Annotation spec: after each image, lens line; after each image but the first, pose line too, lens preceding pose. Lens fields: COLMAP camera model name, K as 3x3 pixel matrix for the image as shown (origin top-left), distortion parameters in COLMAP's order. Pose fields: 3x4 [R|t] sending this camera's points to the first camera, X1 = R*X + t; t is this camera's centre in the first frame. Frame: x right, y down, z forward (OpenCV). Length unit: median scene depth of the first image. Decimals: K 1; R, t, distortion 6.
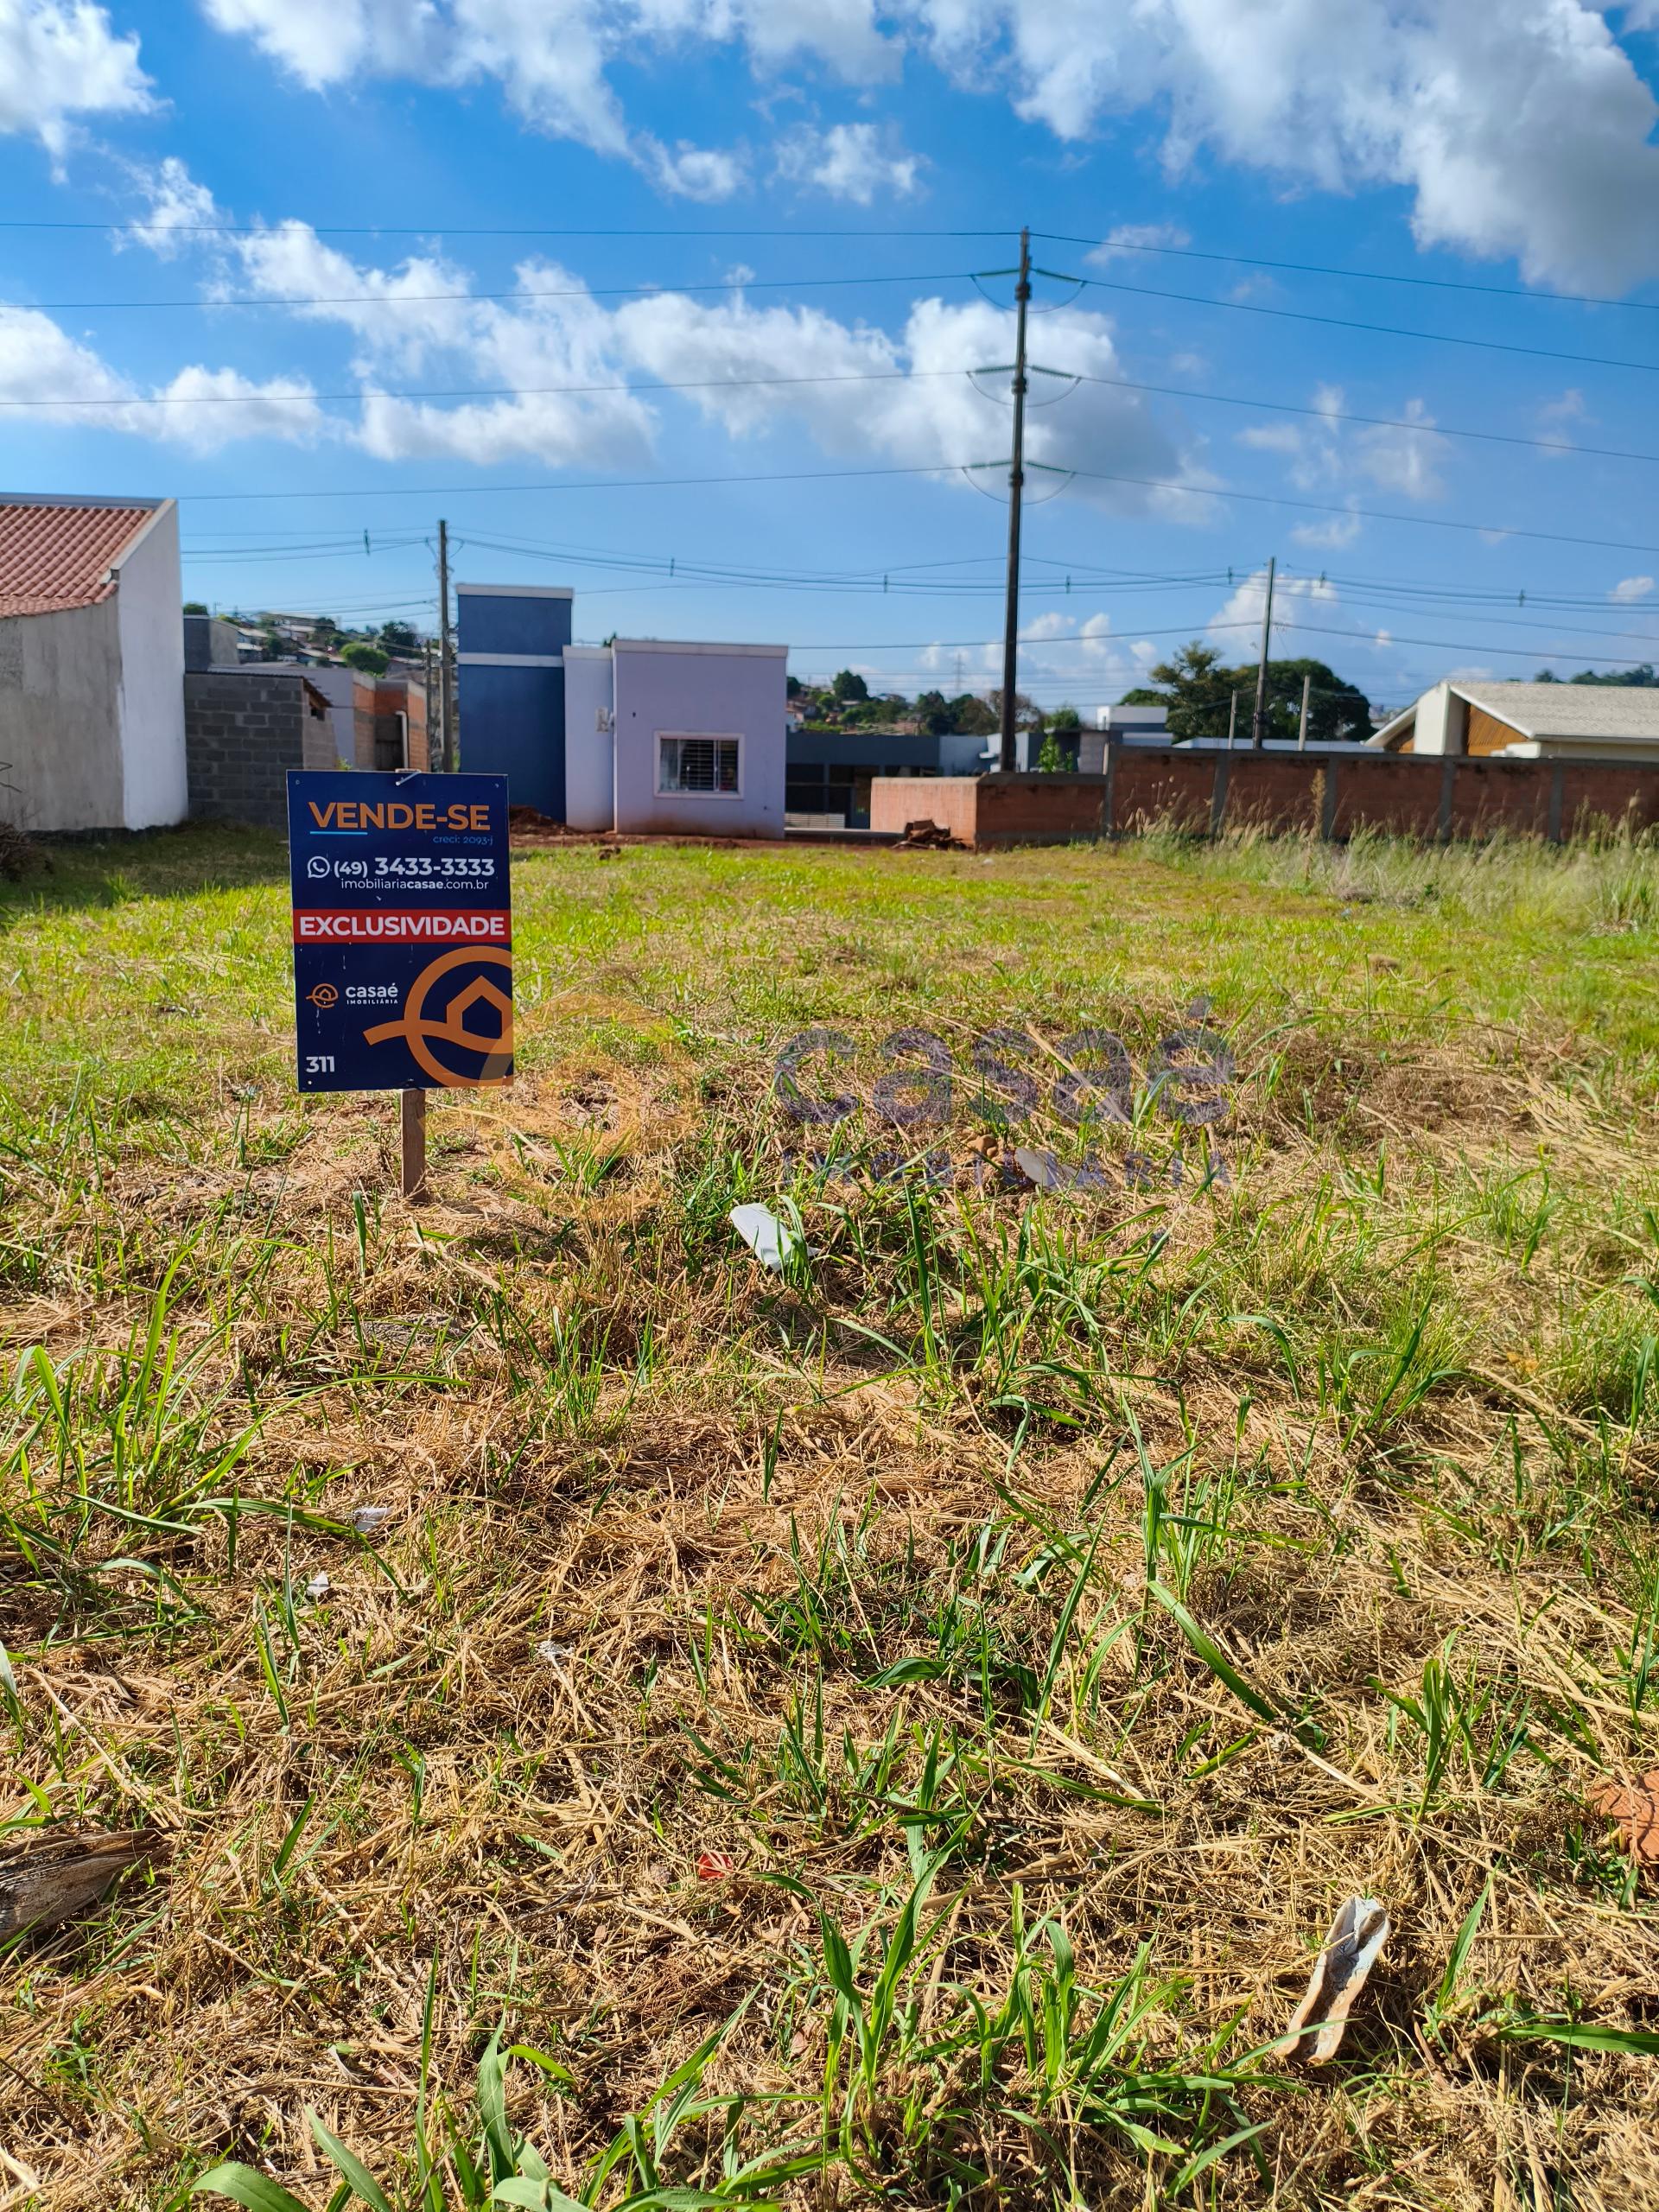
lens RADIAL K [[1623.3, 0, 835.4], [0, 1623.3, 1101.7], [0, 0, 1]] dist [0.030880, -0.051315]
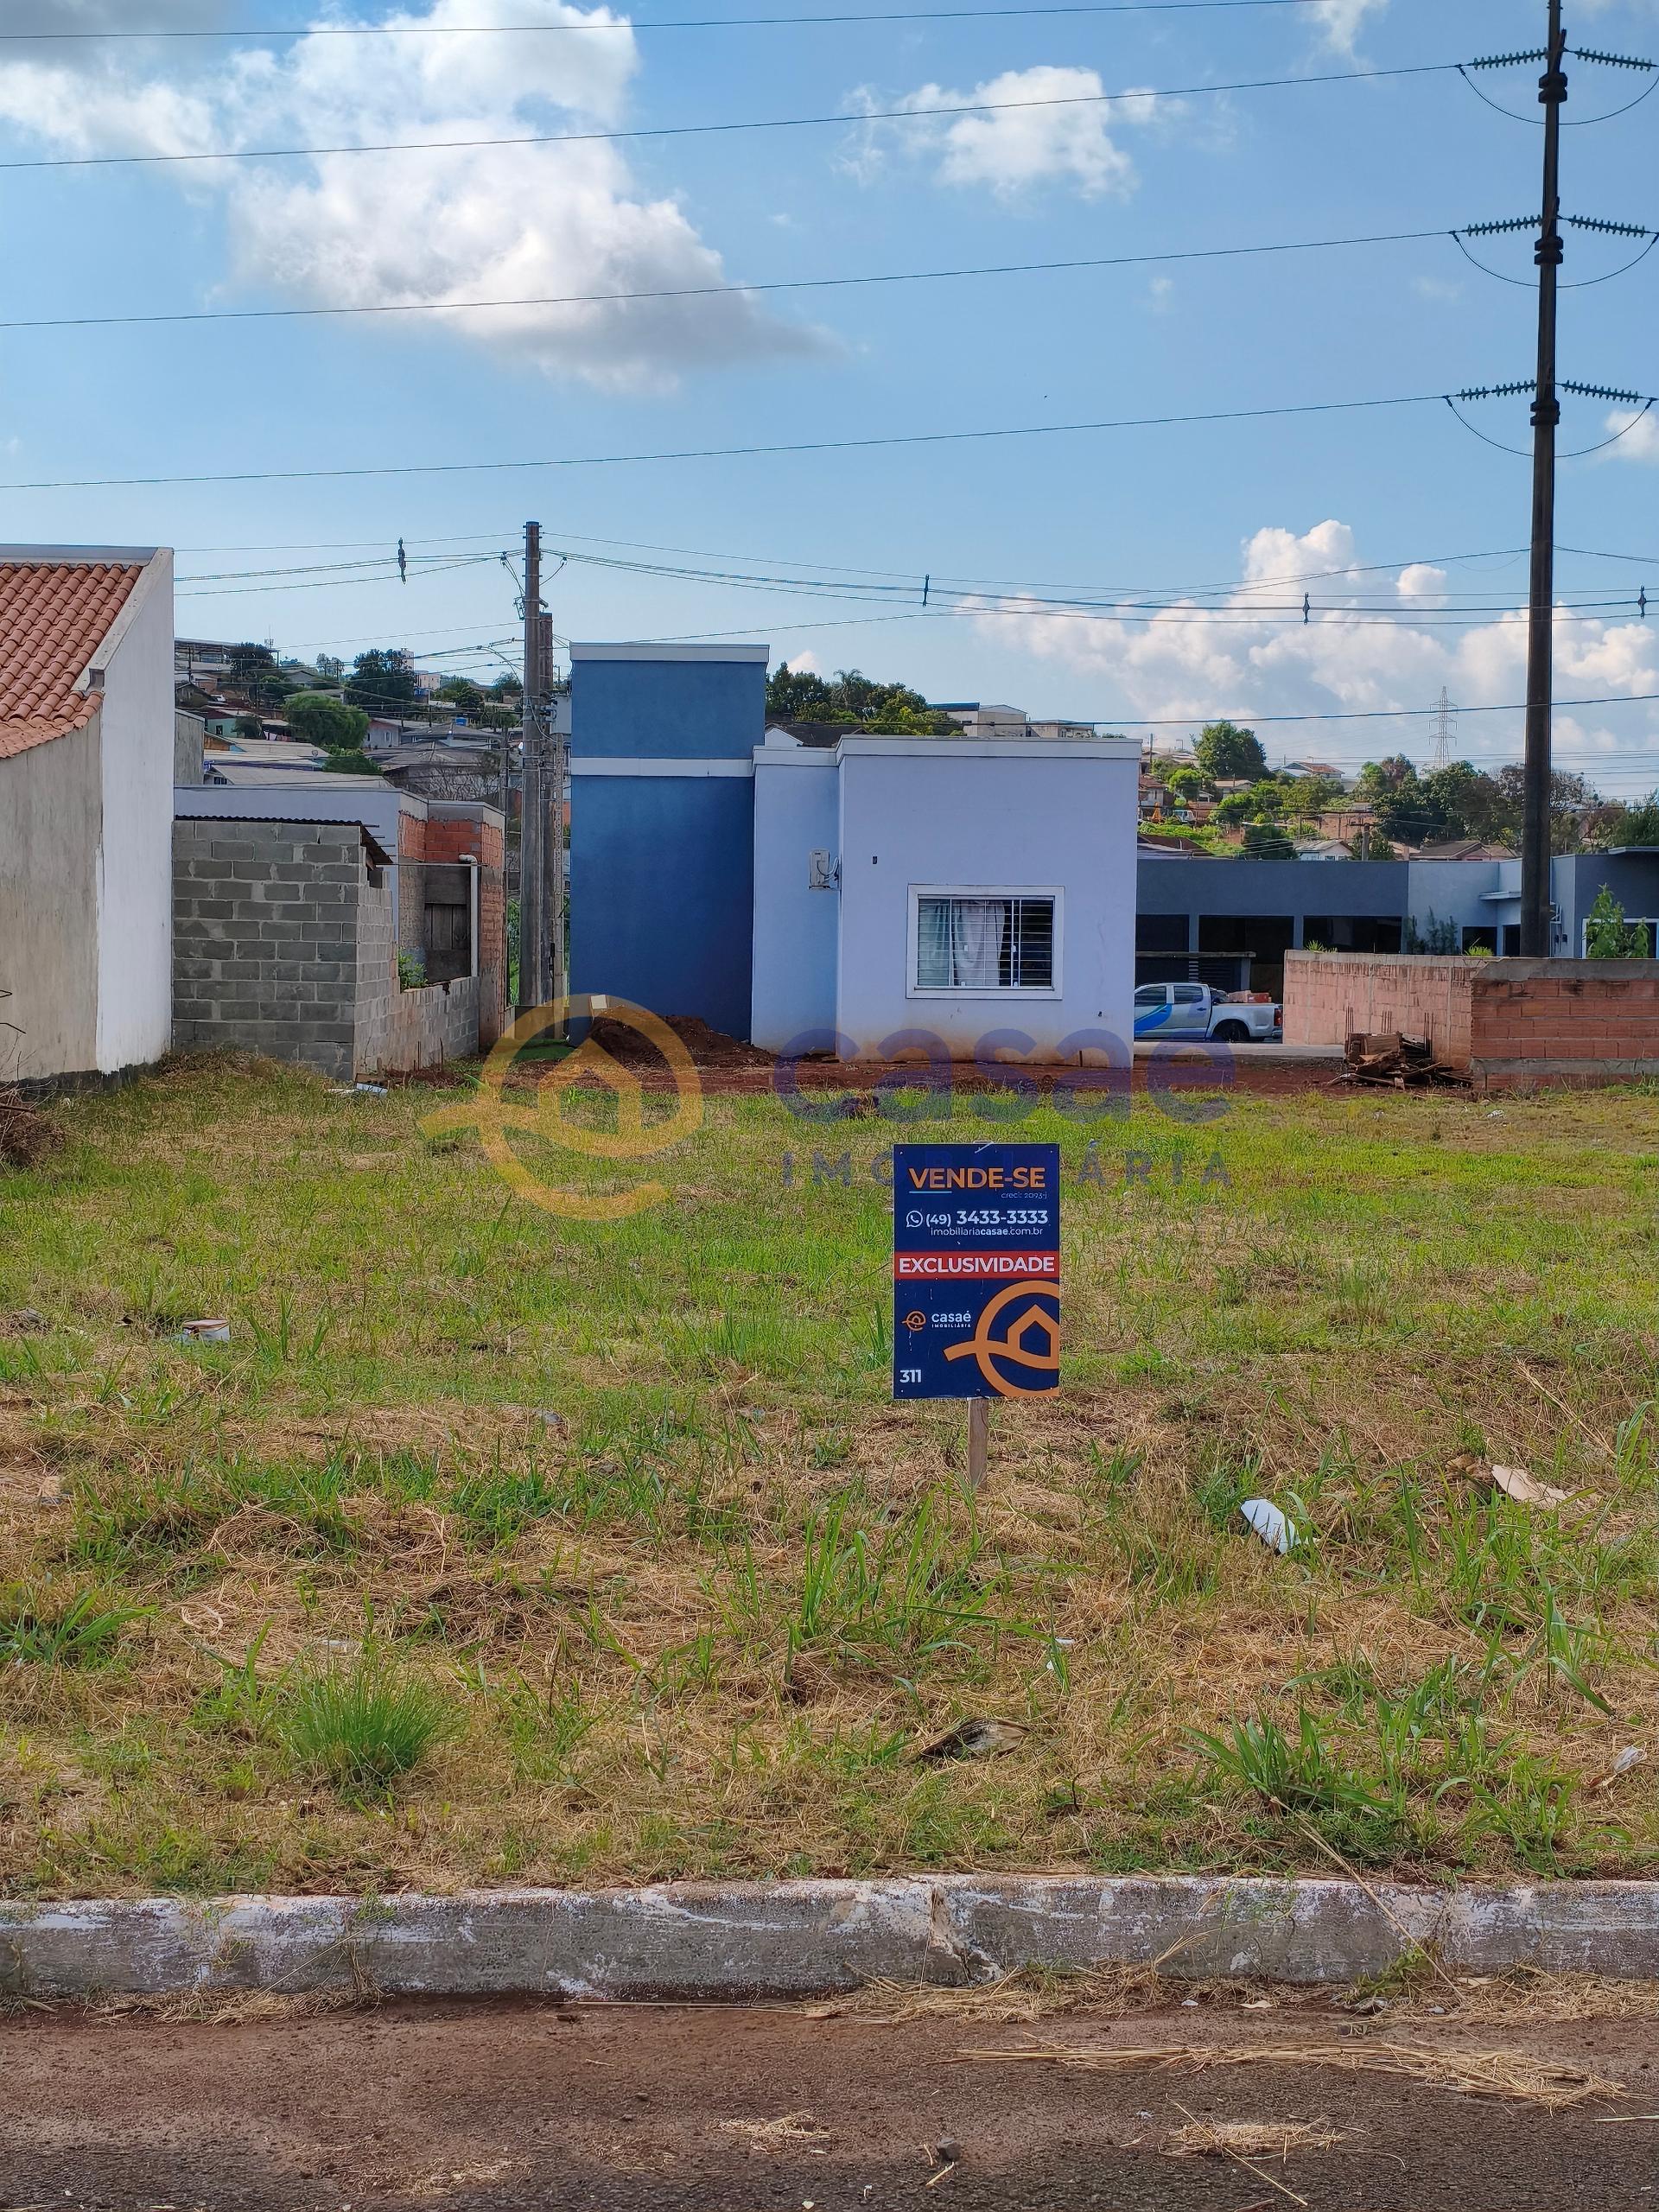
lens RADIAL K [[3270.2, 0, 811.5], [0, 3270.2, 1115.6], [0, 0, 1]] dist [0.074655, 0.000000]
pose [[0.993141, -0.005019, -0.116815, -0.095672], [-0.010821, 0.990846, -0.134564, 0.112657], [0.116421, 0.134905, 0.983995, -1.438562]]
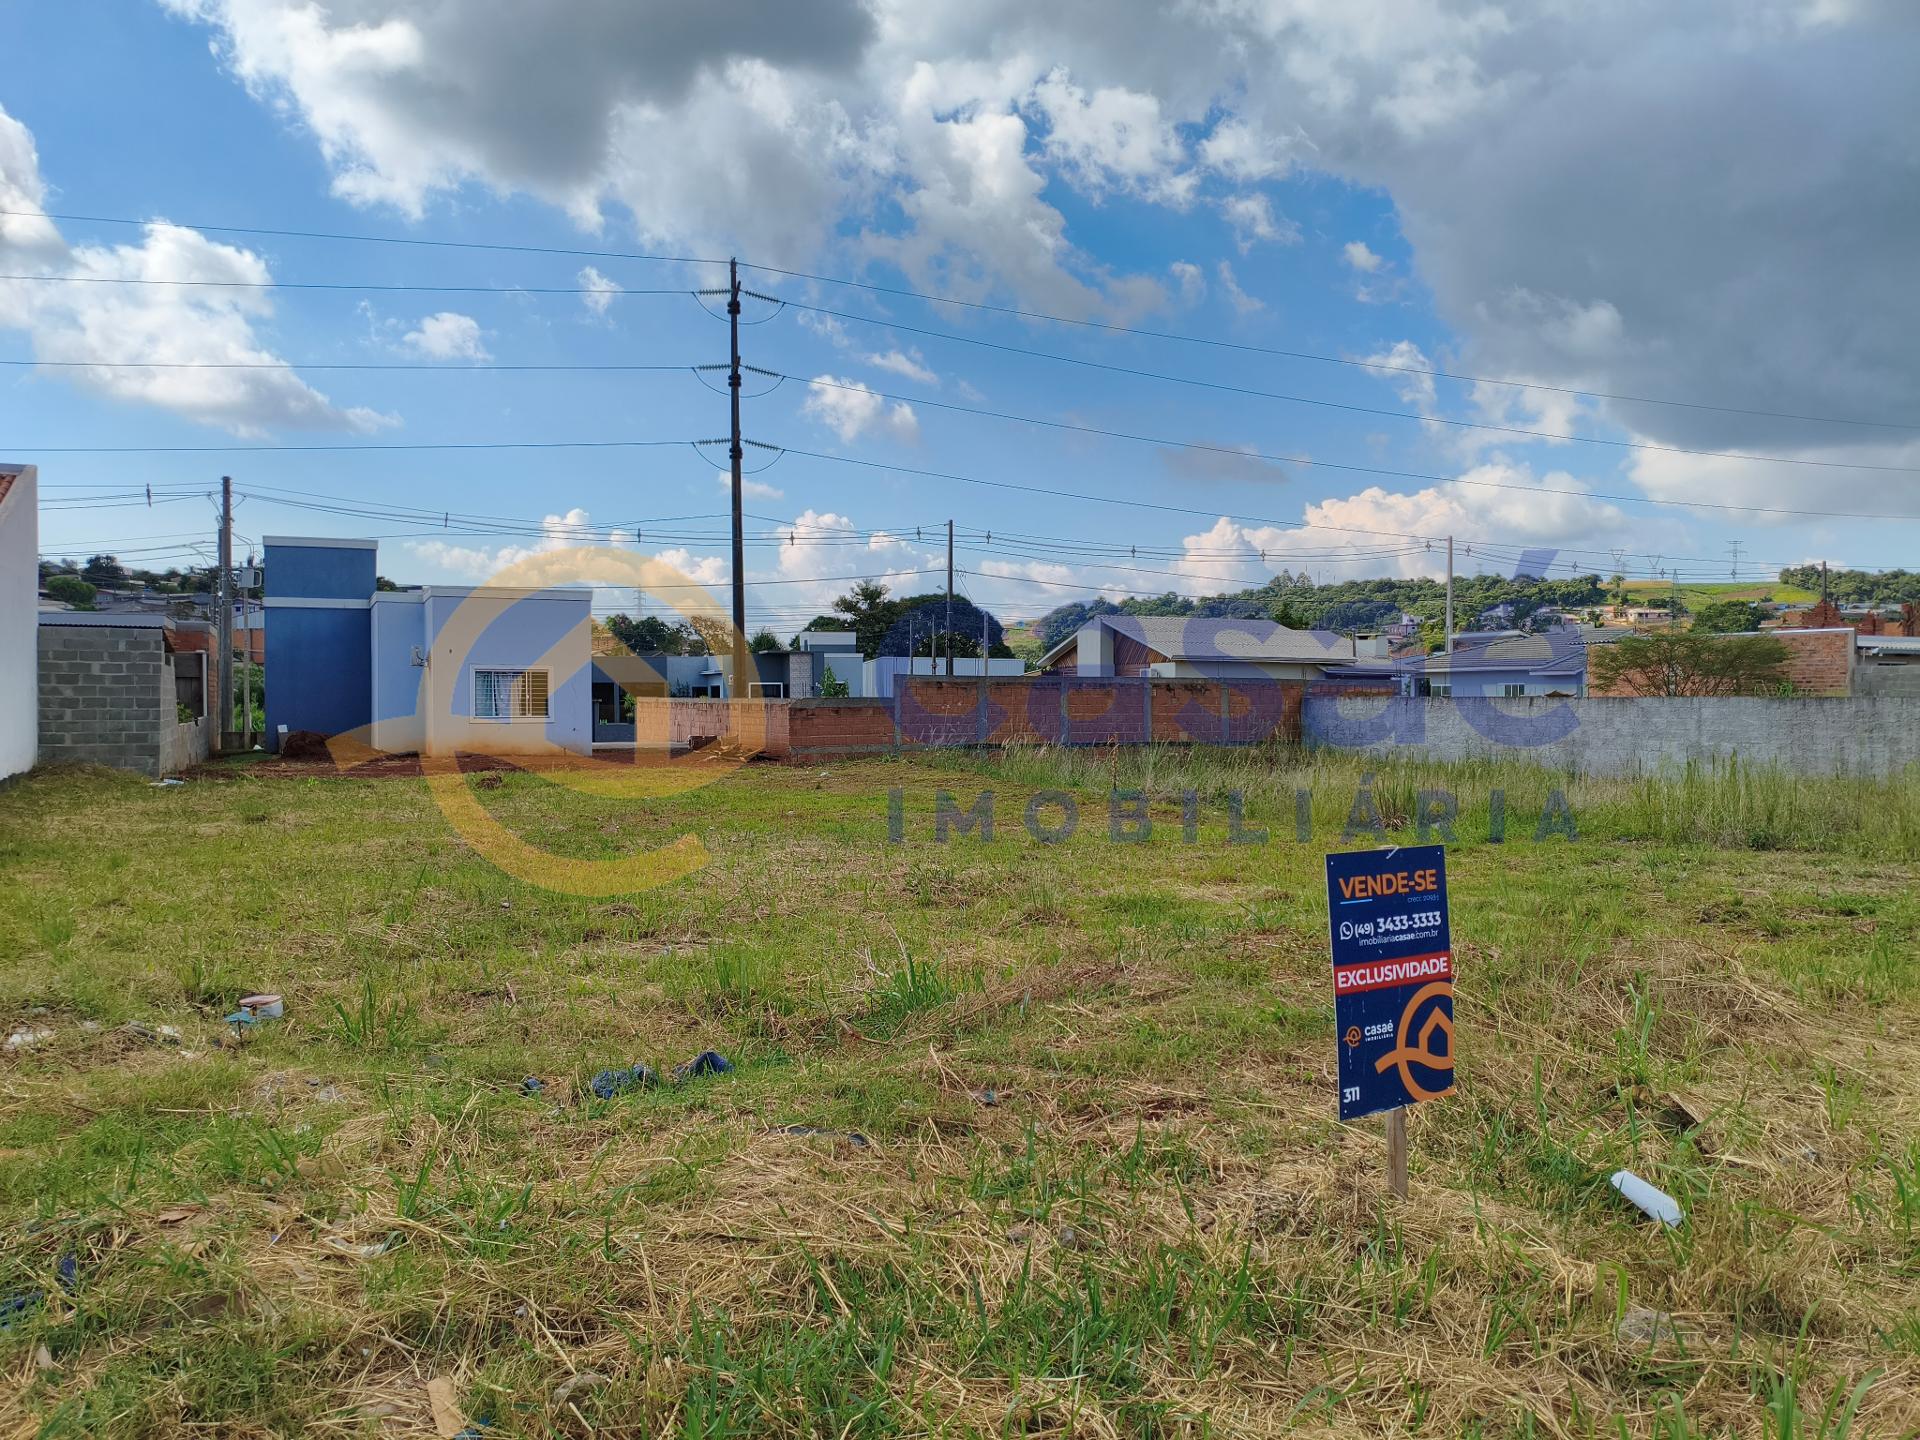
lens RADIAL K [[1391.8, 0, 910.0], [0, 1391.8, 747.6], [0, 0, 1]] dist [0.040624, -0.032573]
pose [[0.960646, -0.035245, 0.275532, -0.871538], [0.075765, 0.987554, -0.137832, -0.152453], [-0.267244, 0.153283, 0.951359, 0.066965]]
